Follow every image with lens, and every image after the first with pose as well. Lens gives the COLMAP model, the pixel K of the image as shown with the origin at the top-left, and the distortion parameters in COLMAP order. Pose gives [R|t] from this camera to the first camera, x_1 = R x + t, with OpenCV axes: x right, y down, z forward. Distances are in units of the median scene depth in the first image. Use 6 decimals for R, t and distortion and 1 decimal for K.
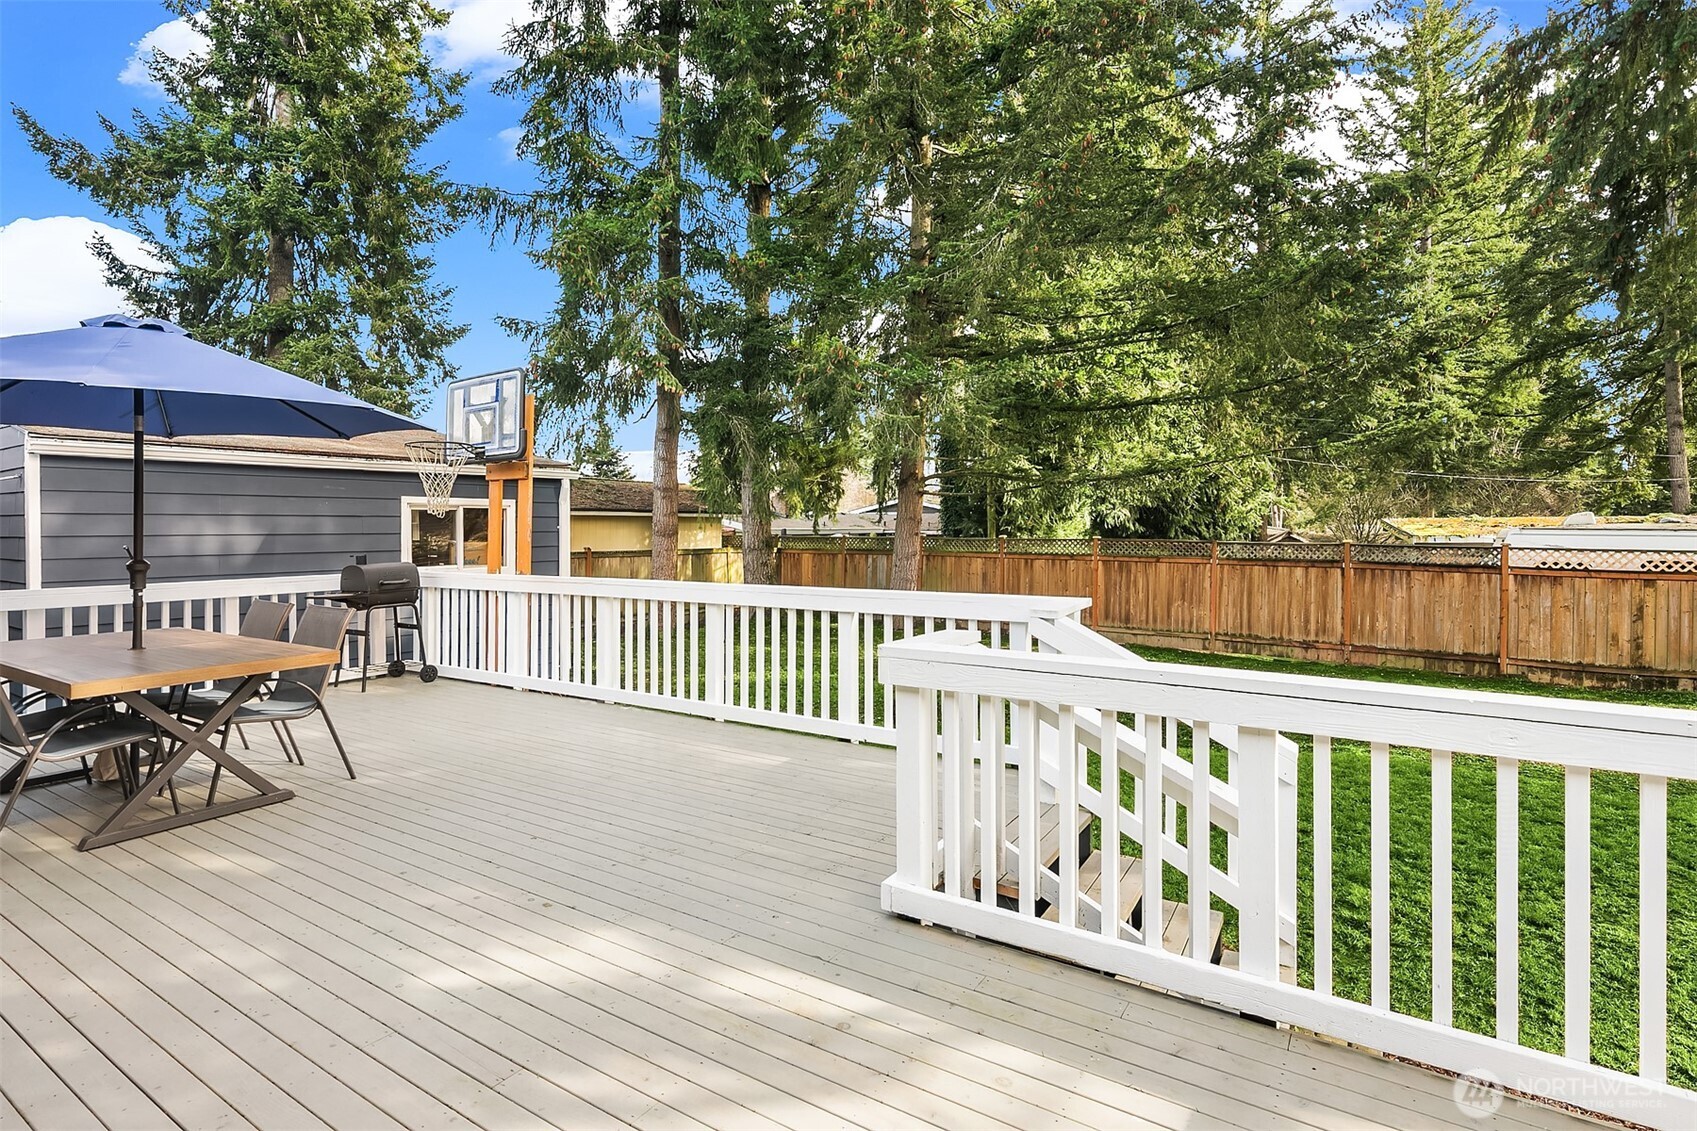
lens RADIAL K [[850.3, 0, 843.8], [0, 850.3, 536.3], [0, 0, 1]] dist [-0.001728, -0.000410]
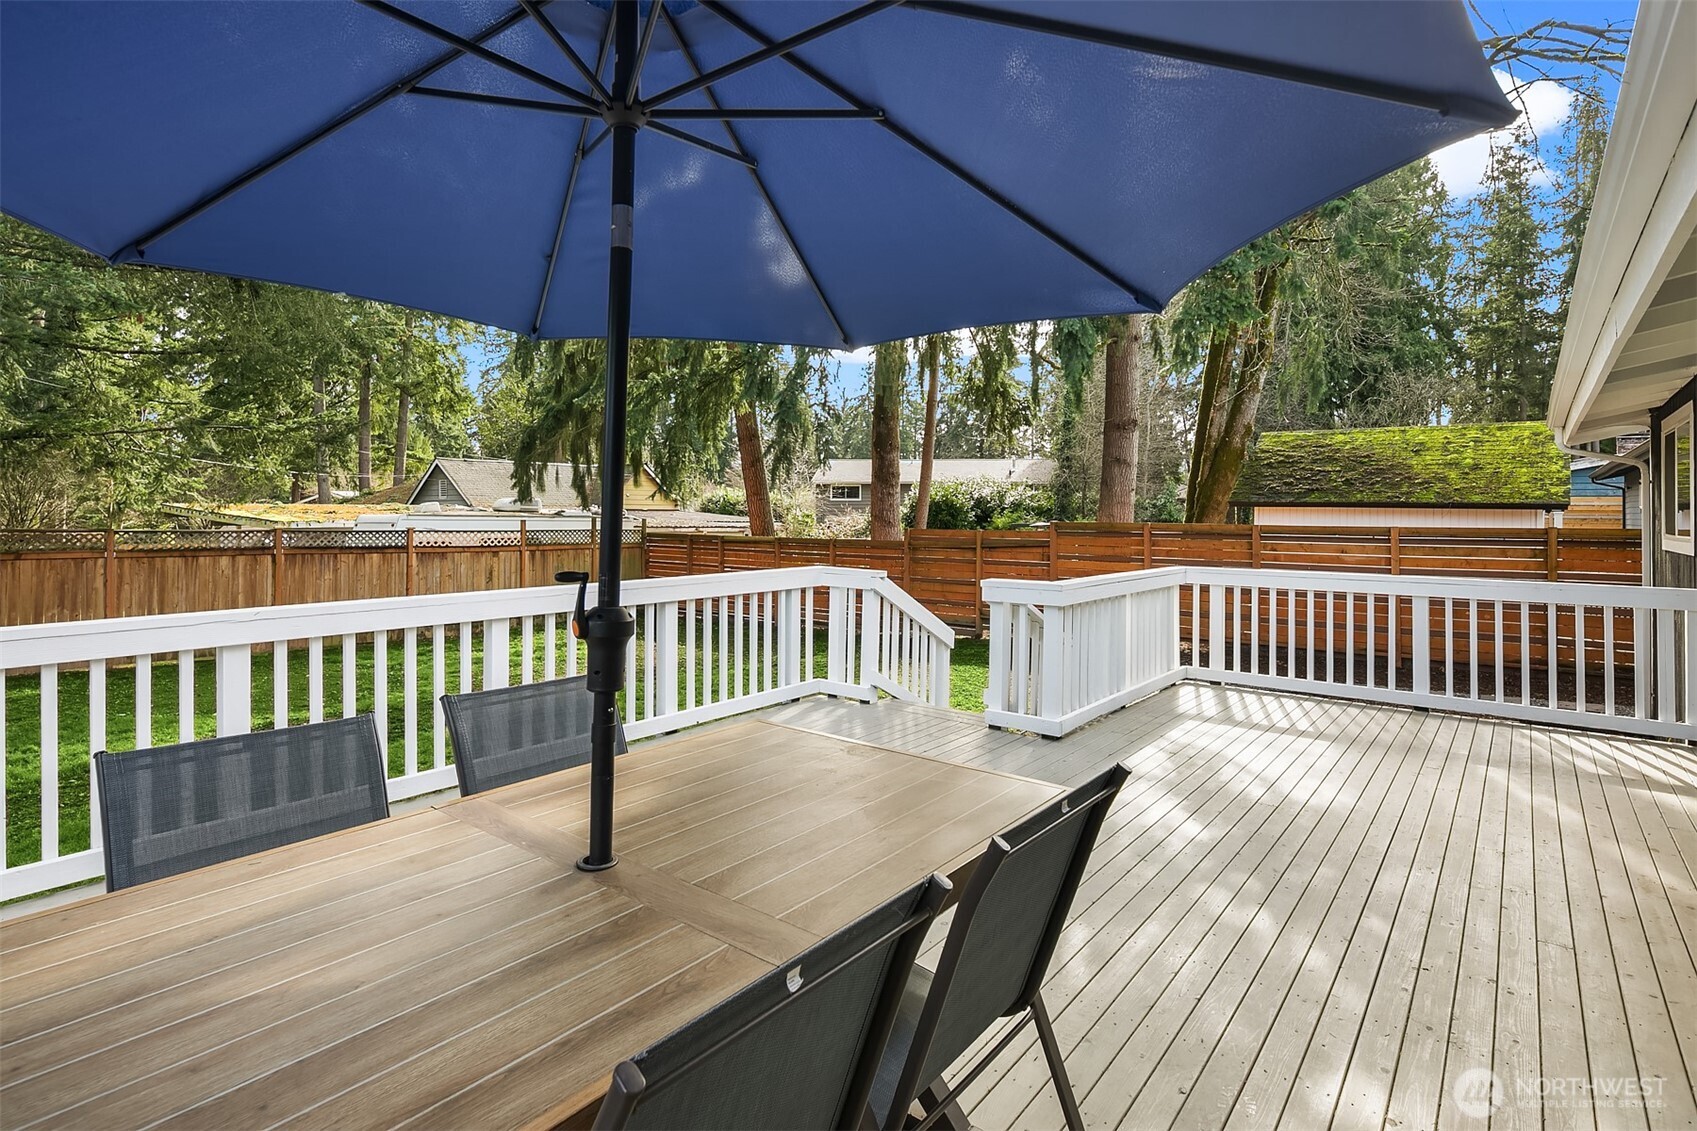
lens RADIAL K [[858.7, 0, 846.9], [0, 858.7, 520.5], [0, 0, 1]] dist [-0.000703, -0.000145]
pose [[0.087012, -0.005457, 0.996192, -0.339584], [0.007023, 0.999964, 0.004864, -0.002309], [-0.996182, 0.006573, 0.087048, 0.250515]]
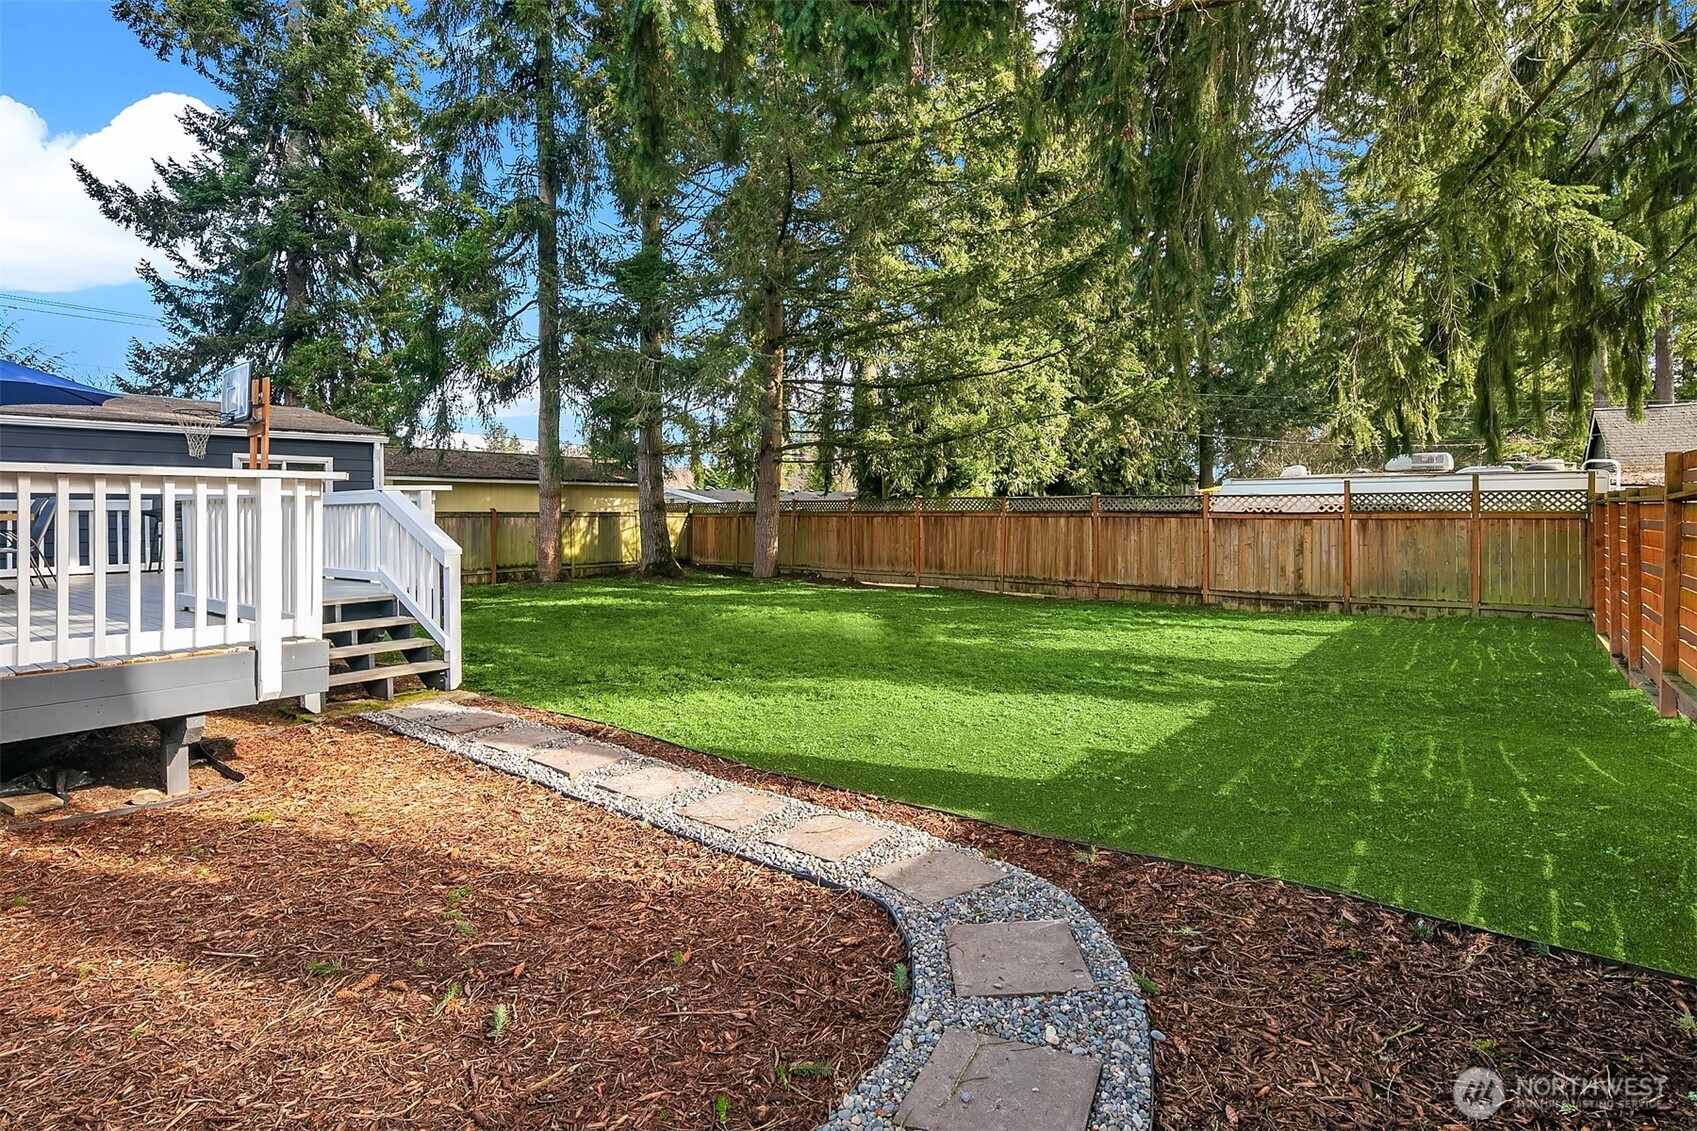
lens RADIAL K [[840.5, 0, 847.4], [0, 840.5, 516.1], [0, 0, 1]] dist [0.001048, -0.000058]
pose [[0.996275, -0.008924, -0.085772, 0.347164], [0.008338, 0.999939, -0.007183, 0.041482], [0.085831, 0.006441, 0.996289, -0.176511]]
